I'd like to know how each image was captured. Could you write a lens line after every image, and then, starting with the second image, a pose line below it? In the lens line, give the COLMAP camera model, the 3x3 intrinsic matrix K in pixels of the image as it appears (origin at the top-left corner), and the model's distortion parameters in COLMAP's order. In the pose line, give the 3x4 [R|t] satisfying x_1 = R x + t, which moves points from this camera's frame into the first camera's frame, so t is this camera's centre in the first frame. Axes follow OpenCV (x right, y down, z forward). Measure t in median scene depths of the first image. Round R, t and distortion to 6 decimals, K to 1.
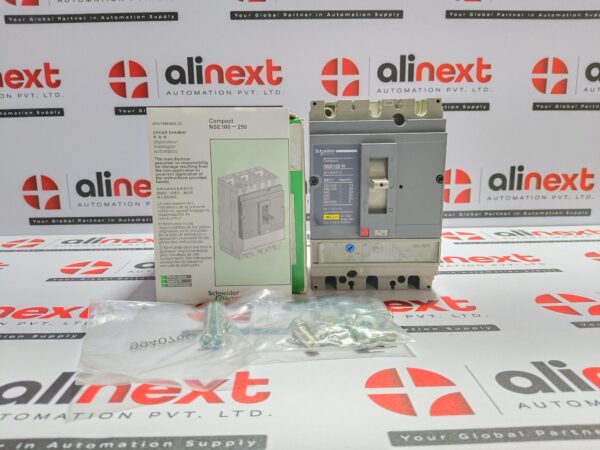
lens RADIAL K [[456.0, 0, 300.0], [0, 456.0, 225.0], [0, 0, 1]] dist [-0.035404, -0.007350]
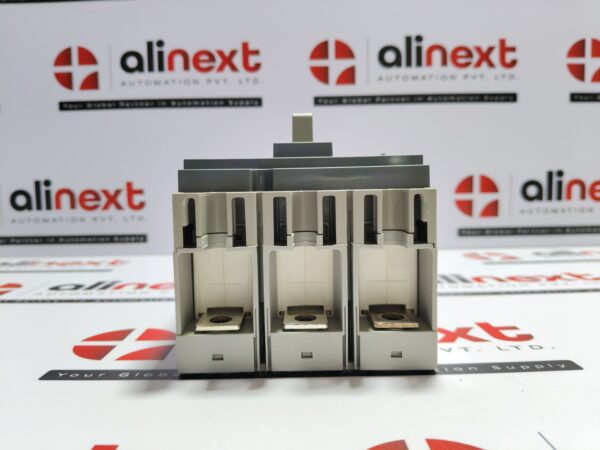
lens RADIAL K [[470.1, 0, 300.0], [0, 470.1, 225.0], [0, 0, 1]] dist [-0.049585, -0.008762]
pose [[0.999819, -0.004765, -0.018406, 0.044916], [0.002697, 0.993841, -0.110784, 0.058057], [0.018820, 0.110715, 0.993674, 0.196919]]
